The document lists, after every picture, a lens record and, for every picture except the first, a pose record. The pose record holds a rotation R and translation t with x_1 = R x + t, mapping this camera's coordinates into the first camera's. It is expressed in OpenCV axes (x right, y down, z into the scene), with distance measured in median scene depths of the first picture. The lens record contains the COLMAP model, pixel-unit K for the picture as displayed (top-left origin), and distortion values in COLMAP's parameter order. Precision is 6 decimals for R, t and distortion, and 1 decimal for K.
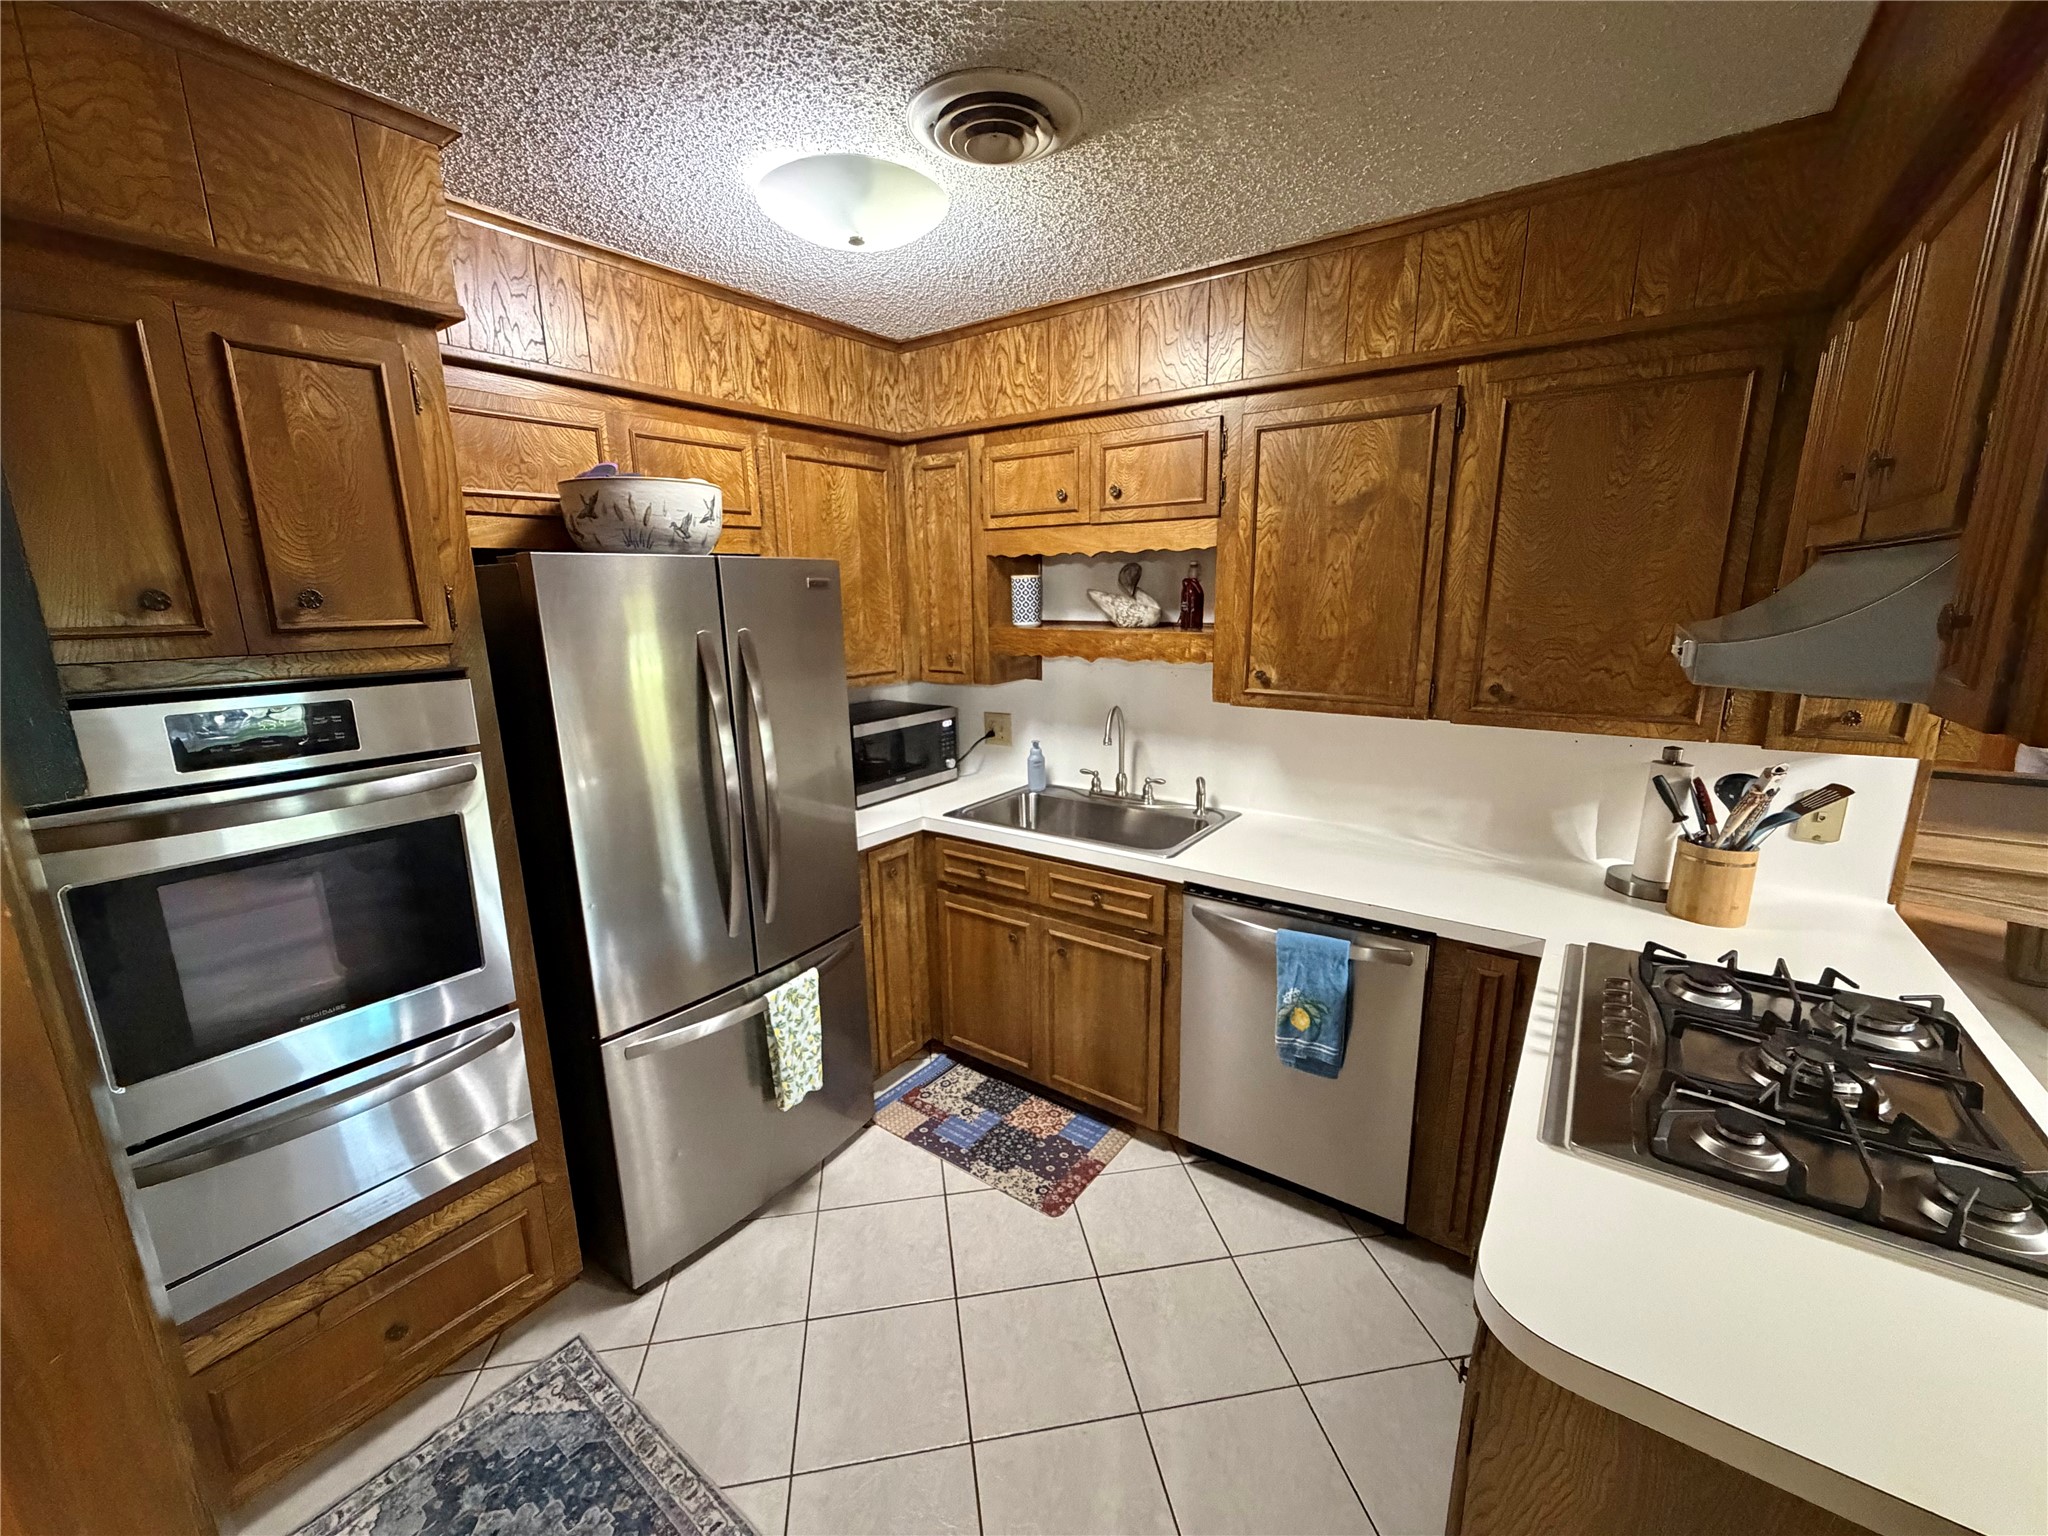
lens RADIAL K [[813.0, 0, 1016.7], [0, 813.0, 767.4], [0, 0, 1]] dist [0.001035, -0.000373]
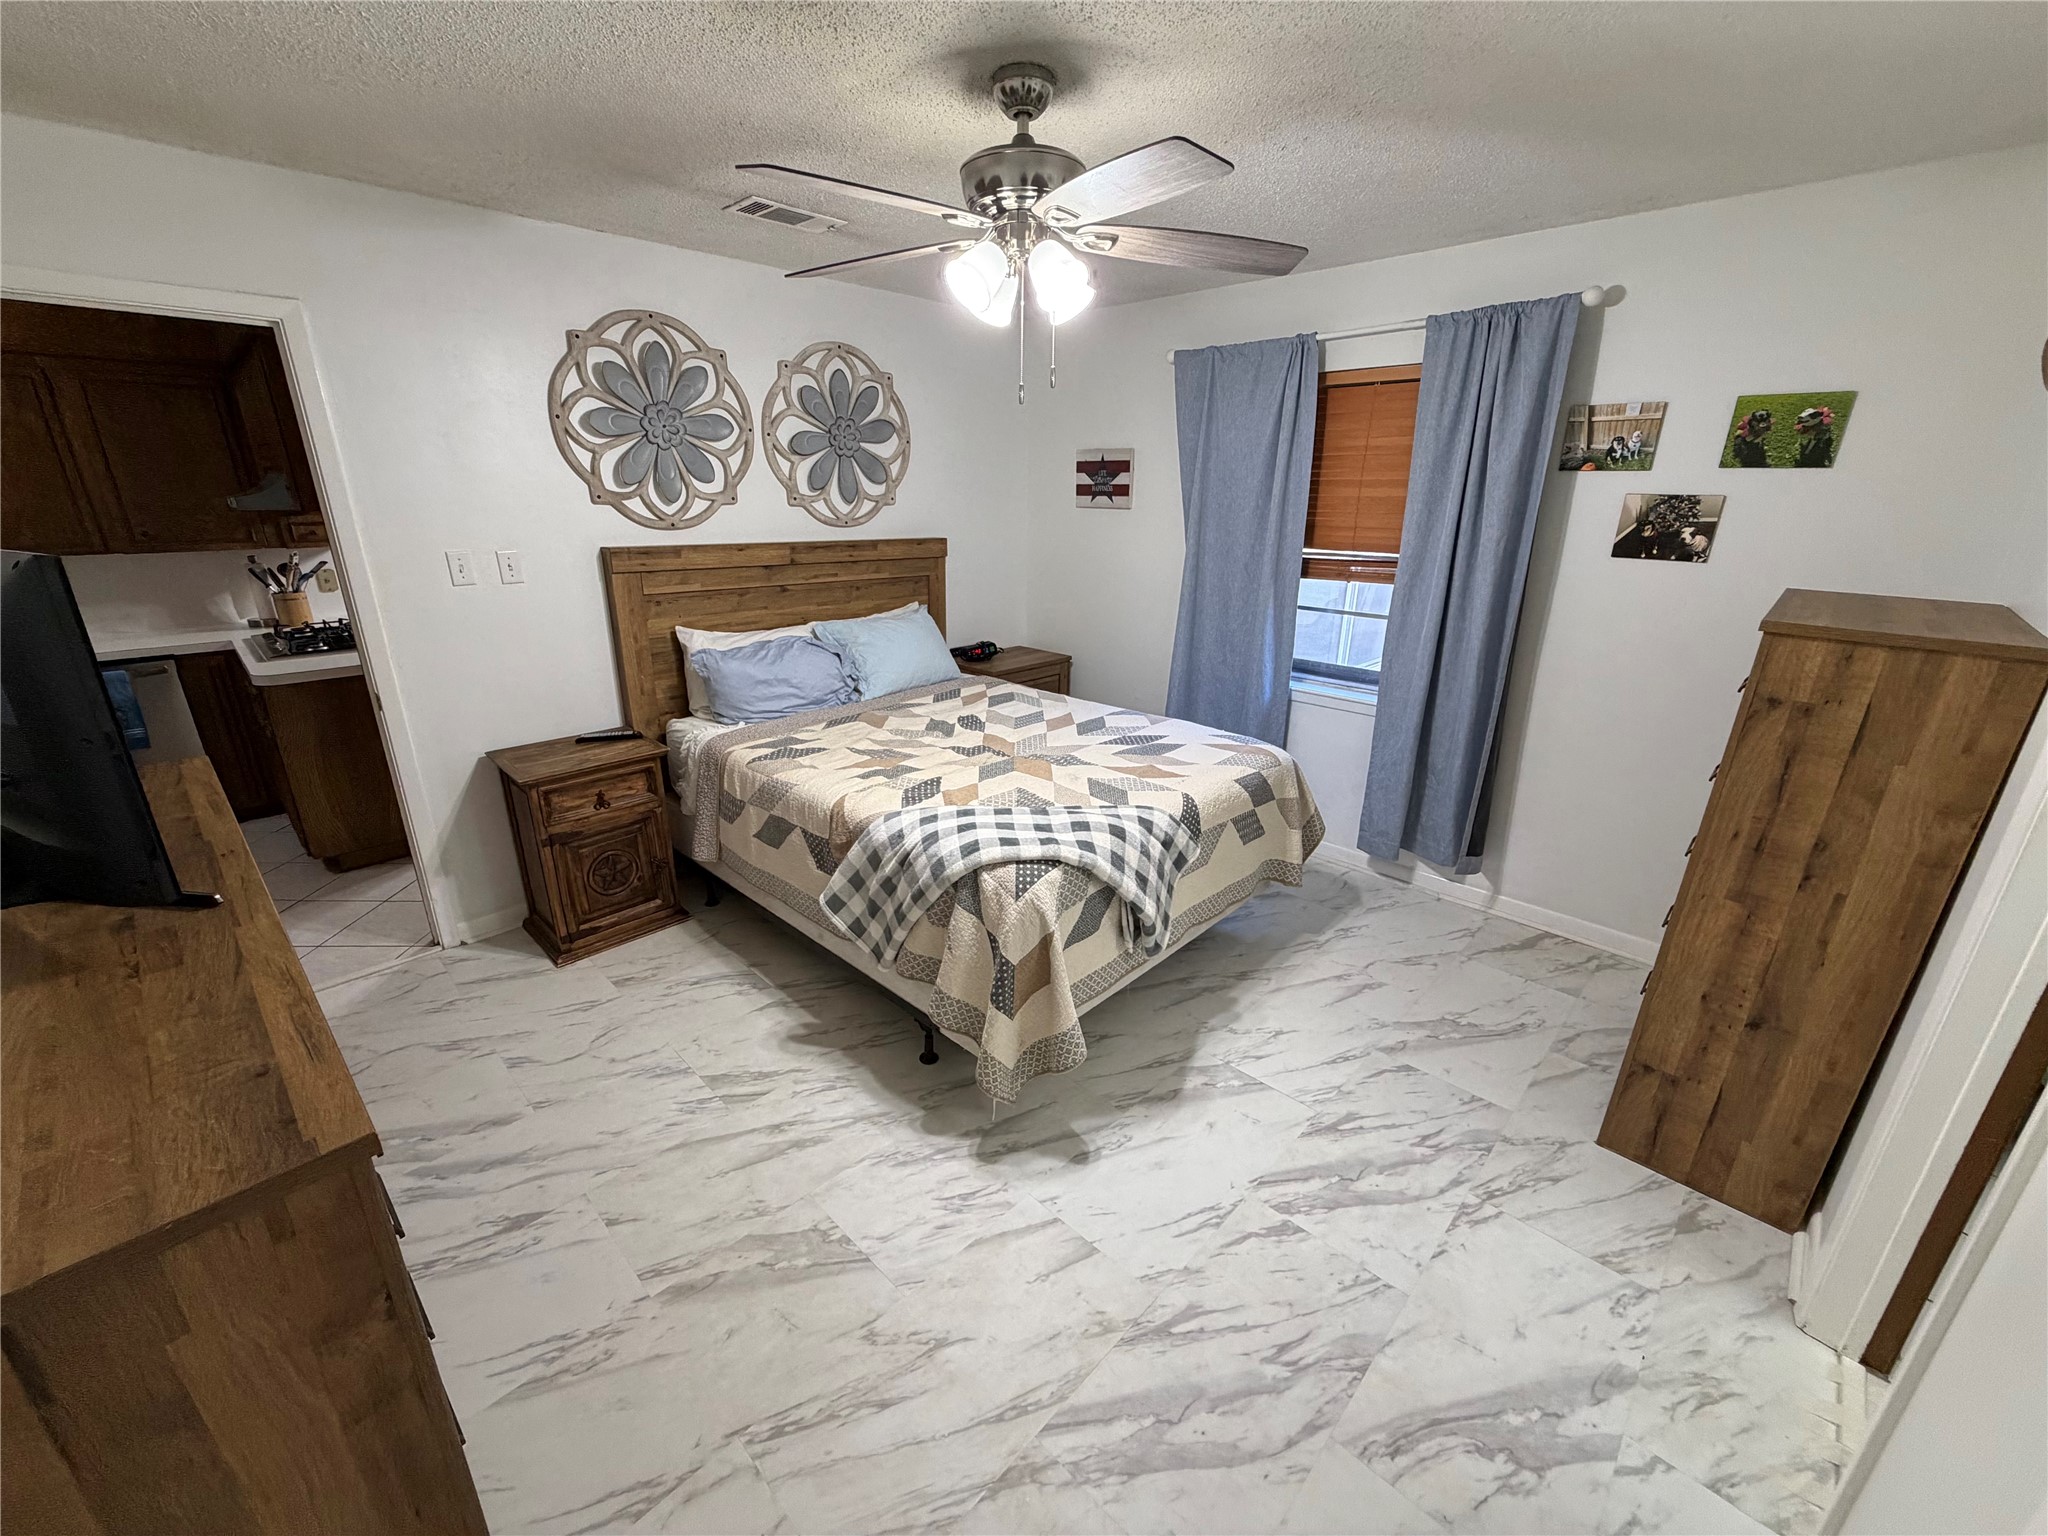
lens RADIAL K [[813.0, 0, 1028.1], [0, 813.0, 764.7], [0, 0, 1]] dist [0.001035, -0.000373]
pose [[0.147525, -0.319044, 0.936188, -1.179515], [0.198120, 0.936892, 0.288064, 0.298377], [-0.969012, 0.142981, 0.201424, -1.468957]]
